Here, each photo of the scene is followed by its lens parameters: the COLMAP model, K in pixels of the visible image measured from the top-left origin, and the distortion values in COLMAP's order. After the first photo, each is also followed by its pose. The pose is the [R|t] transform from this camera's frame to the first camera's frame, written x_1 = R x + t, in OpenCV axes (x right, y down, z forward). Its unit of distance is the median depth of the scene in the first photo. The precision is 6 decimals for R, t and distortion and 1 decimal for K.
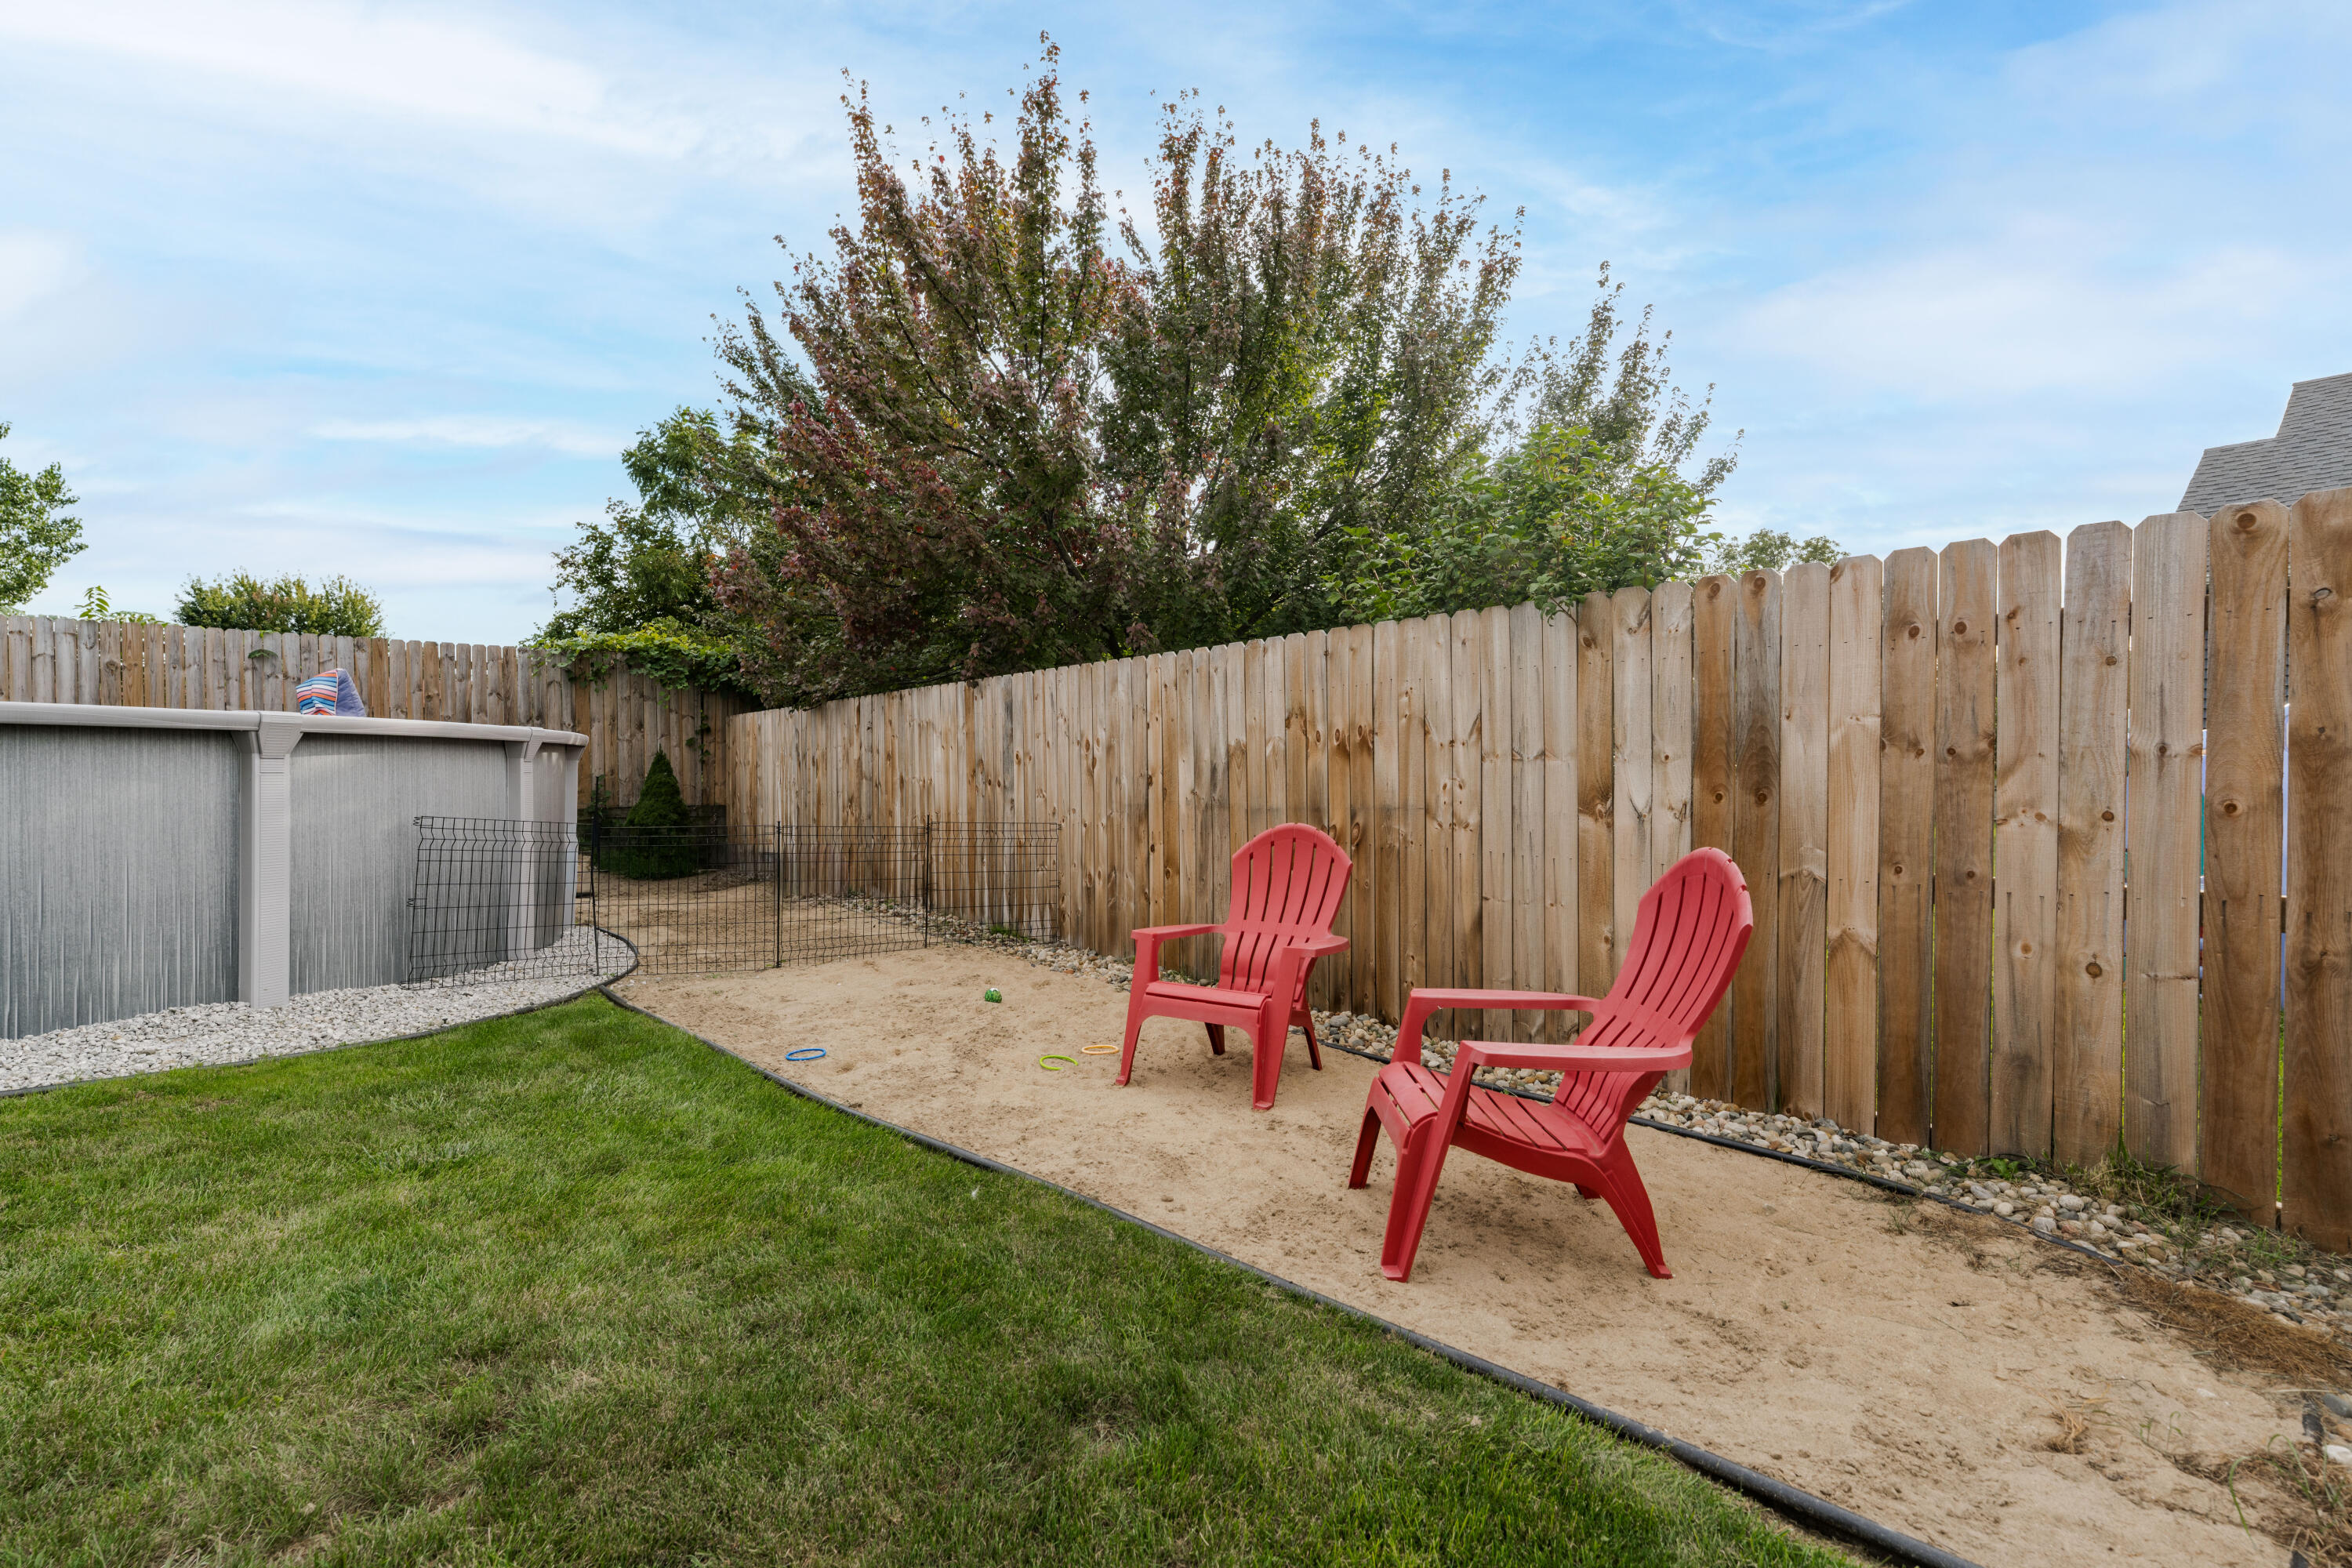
lens RADIAL K [[1050.6, 0, 1176.2], [0, 1050.6, 764.7], [0, 0, 1]] dist [0.001144, 0.000252]
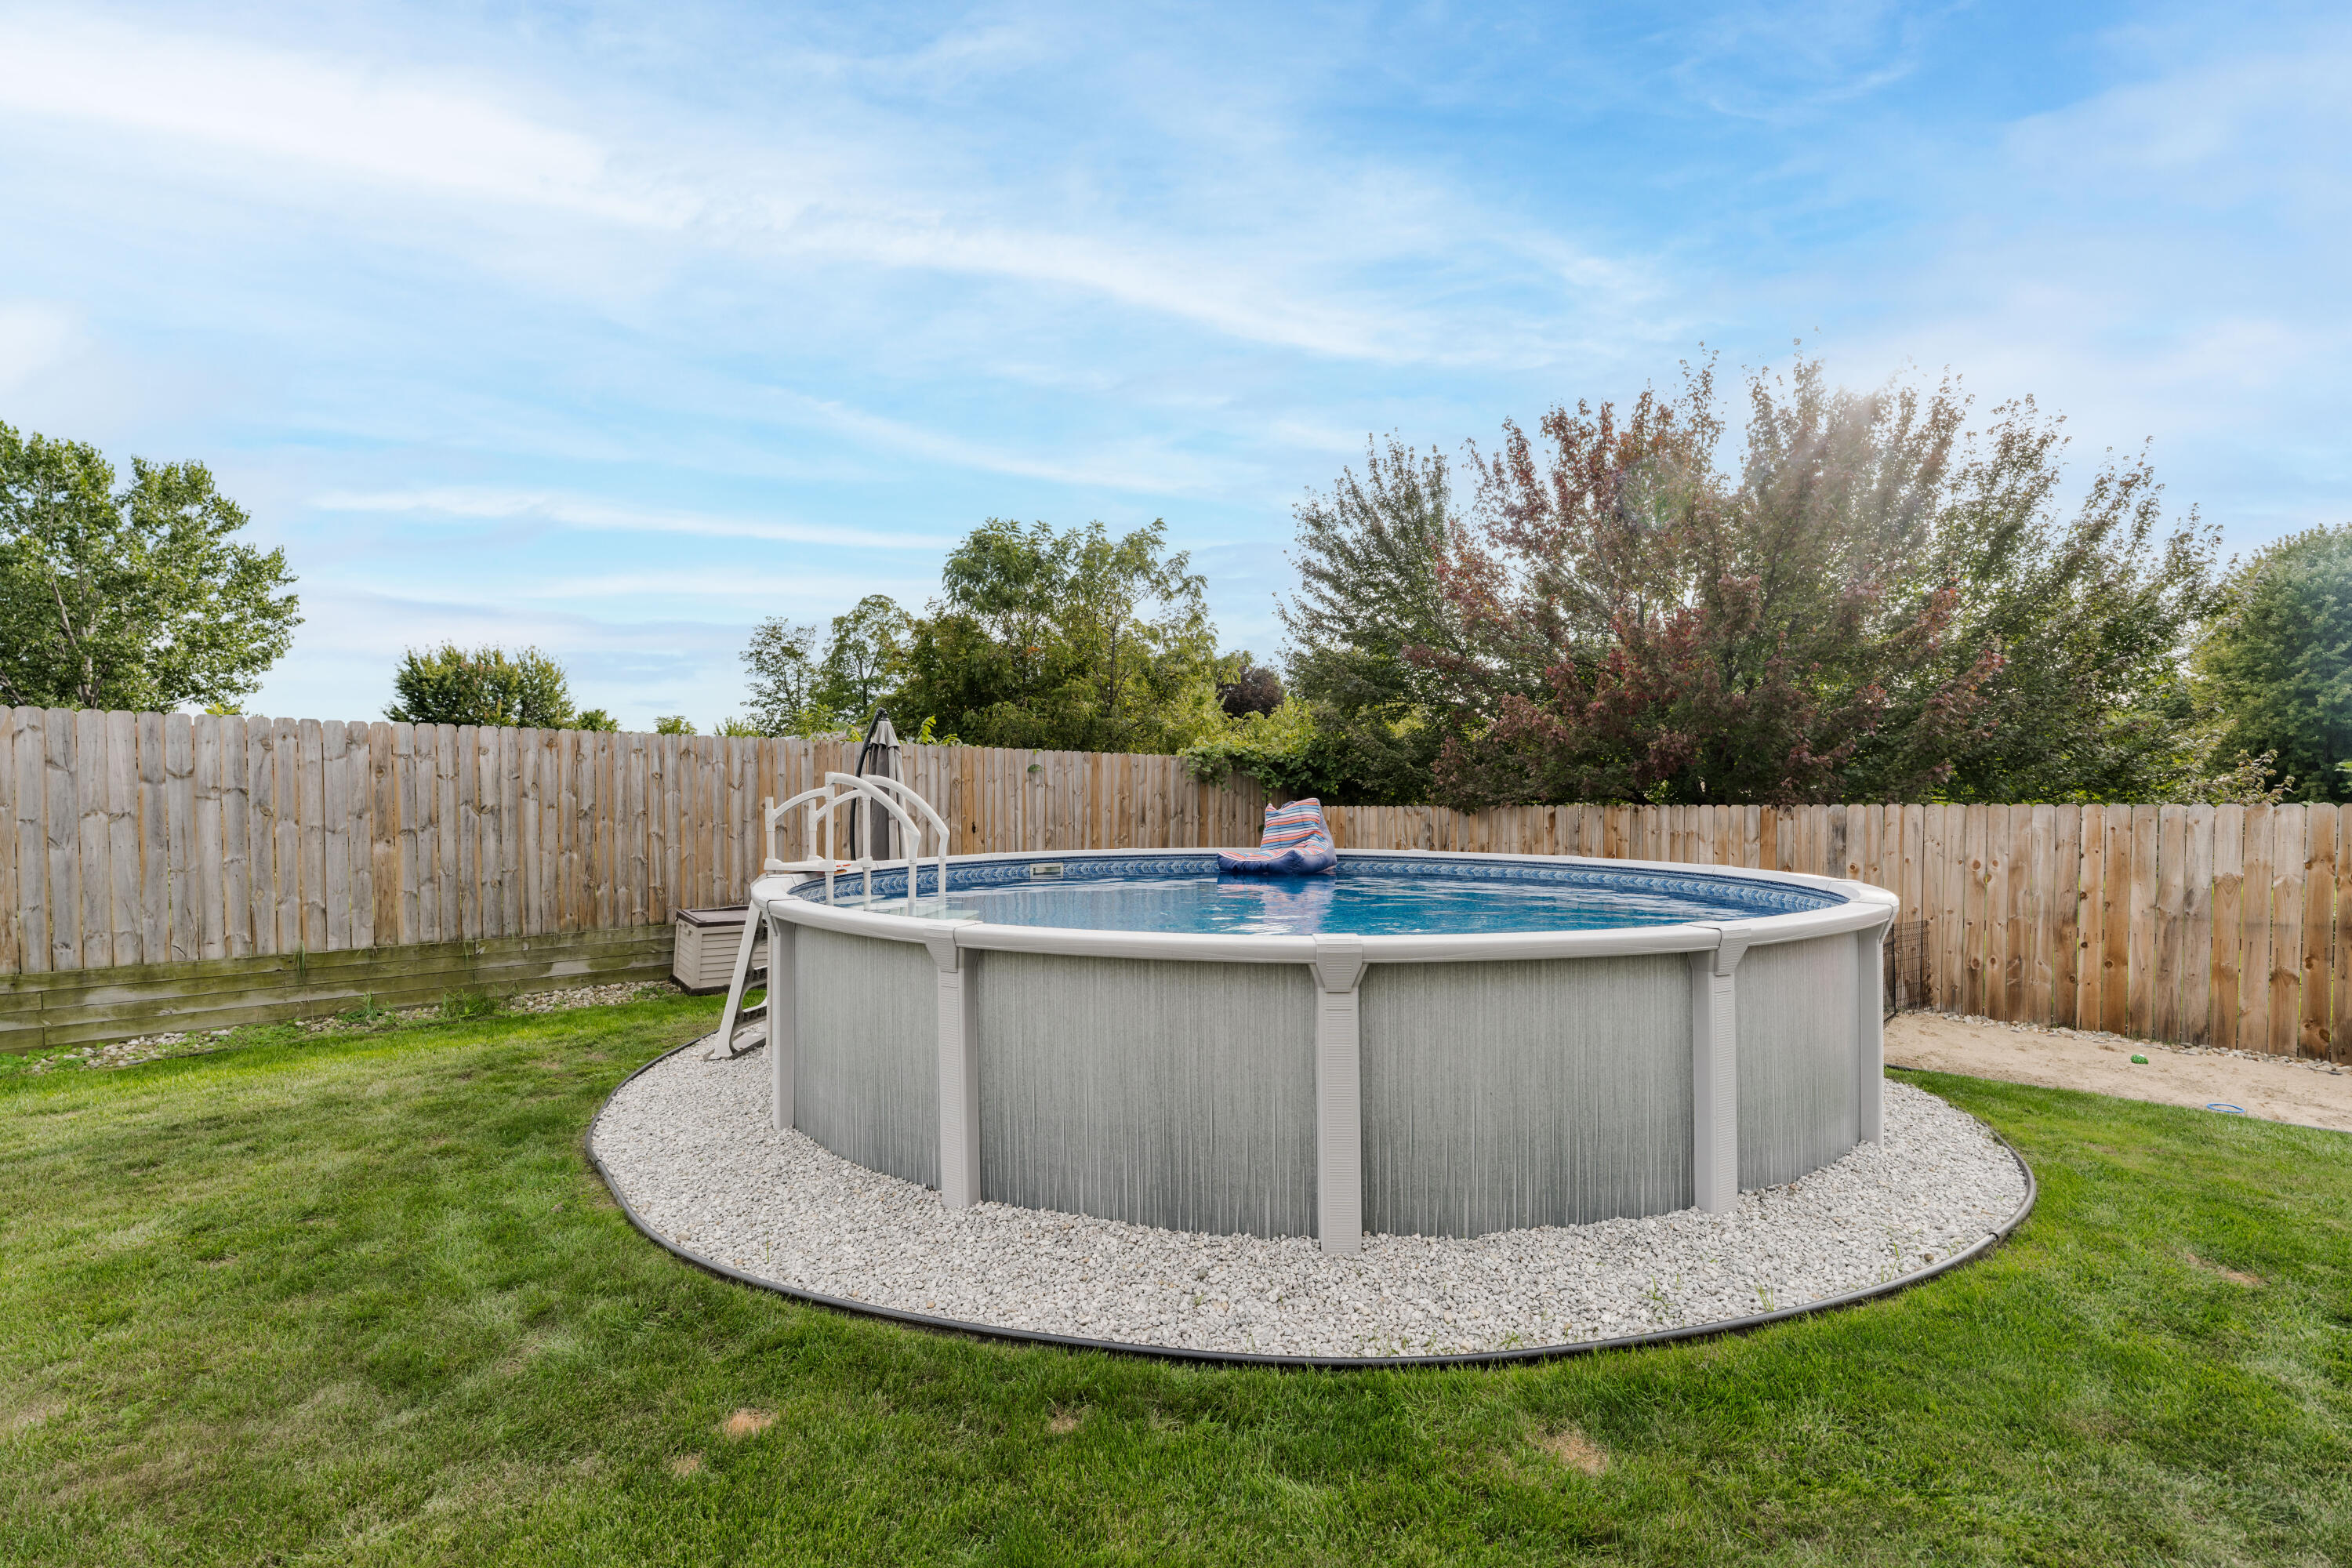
lens RADIAL K [[962.1, 0, 1175.6], [0, 962.1, 794.6], [0, 0, 1]] dist [-0.000324, -0.000065]
pose [[0.999998, -0.000921, 0.001894, -0.702751], [0.000942, 0.999940, -0.010920, -0.060472], [-0.001884, 0.010921, 0.999939, -0.150095]]
